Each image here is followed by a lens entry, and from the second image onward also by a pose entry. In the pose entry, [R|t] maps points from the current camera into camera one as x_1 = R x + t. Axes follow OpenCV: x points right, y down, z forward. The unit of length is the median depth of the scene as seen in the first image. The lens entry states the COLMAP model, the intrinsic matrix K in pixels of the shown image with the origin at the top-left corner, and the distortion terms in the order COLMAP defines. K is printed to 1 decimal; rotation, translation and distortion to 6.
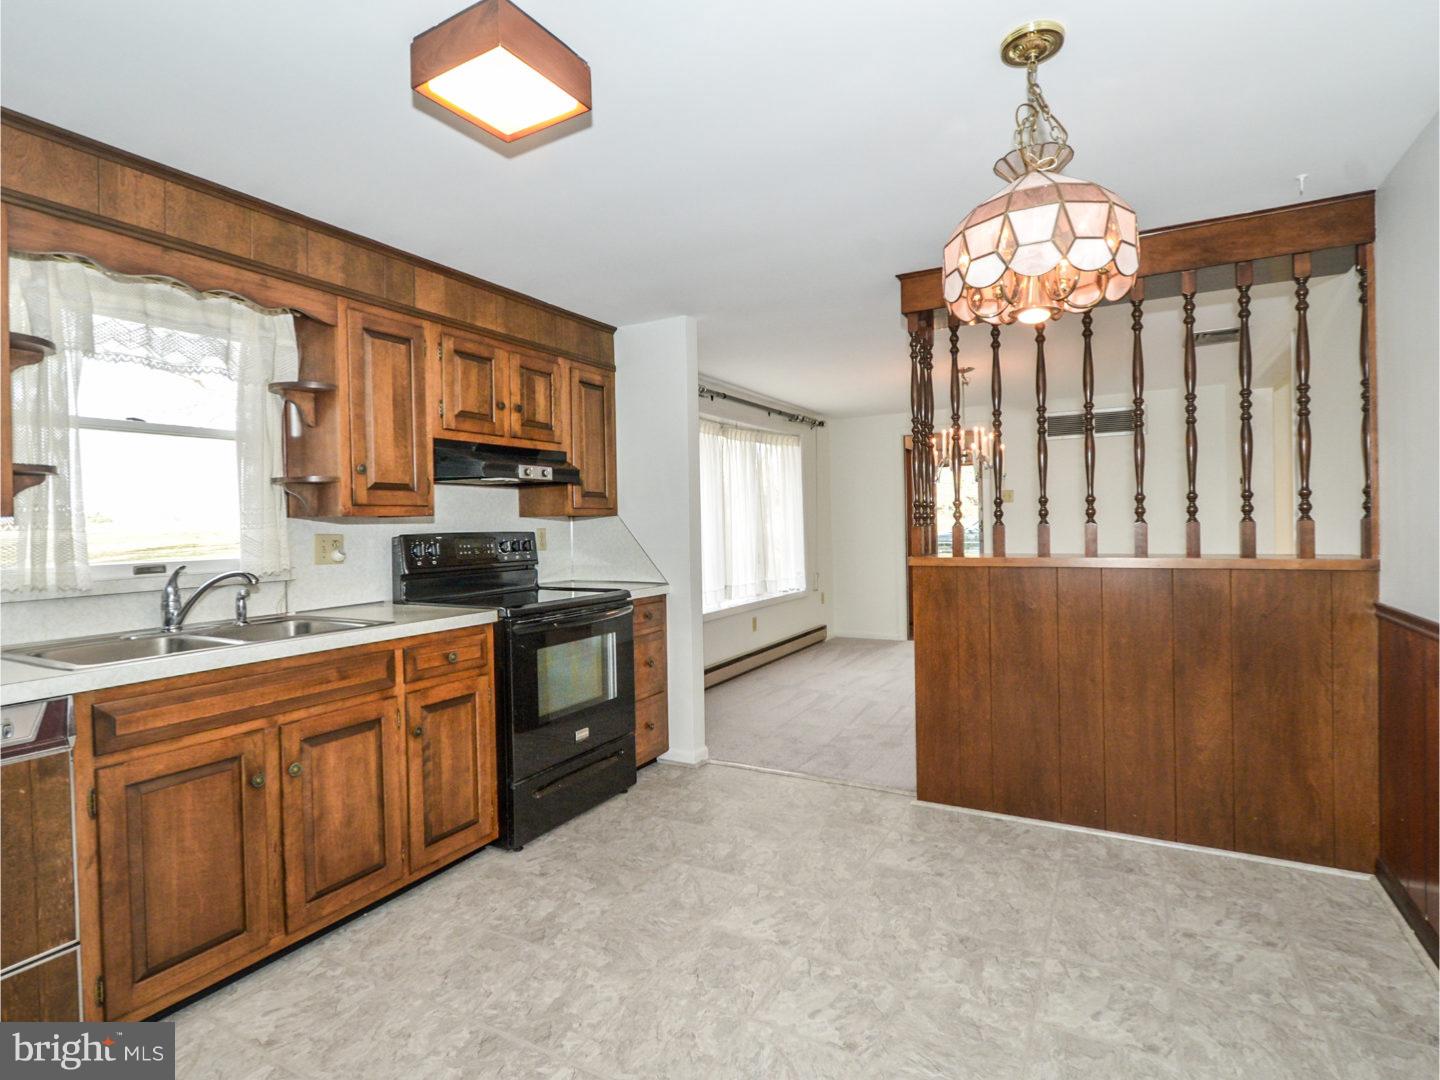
lens RADIAL K [[739.0, 0, 720.2], [0, 739.0, 530.9], [0, 0, 1]] dist [-0.001488, -0.000835]
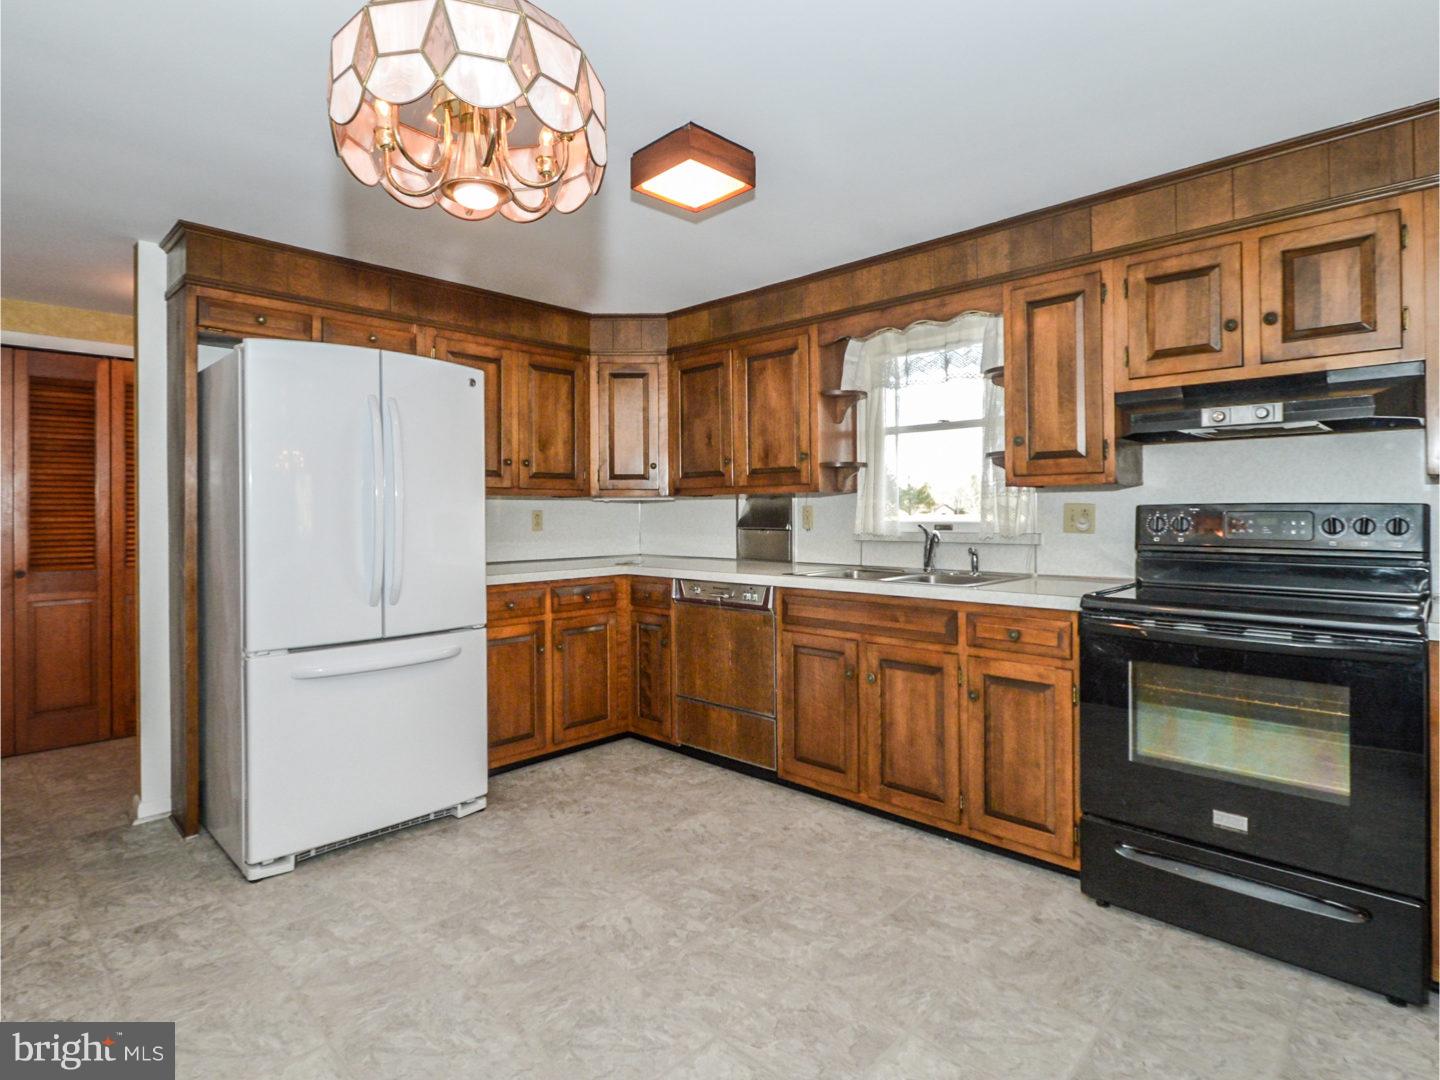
lens RADIAL K [[758.0, 0, 716.8], [0, 758.0, 510.2], [0, 0, 1]] dist [-0.000981, 0.000903]
pose [[-0.266974, 0.019198, -0.963513, 0.699228], [-0.000491, 0.999799, 0.020057, -0.007991], [0.963704, 0.005828, -0.266911, 0.933403]]
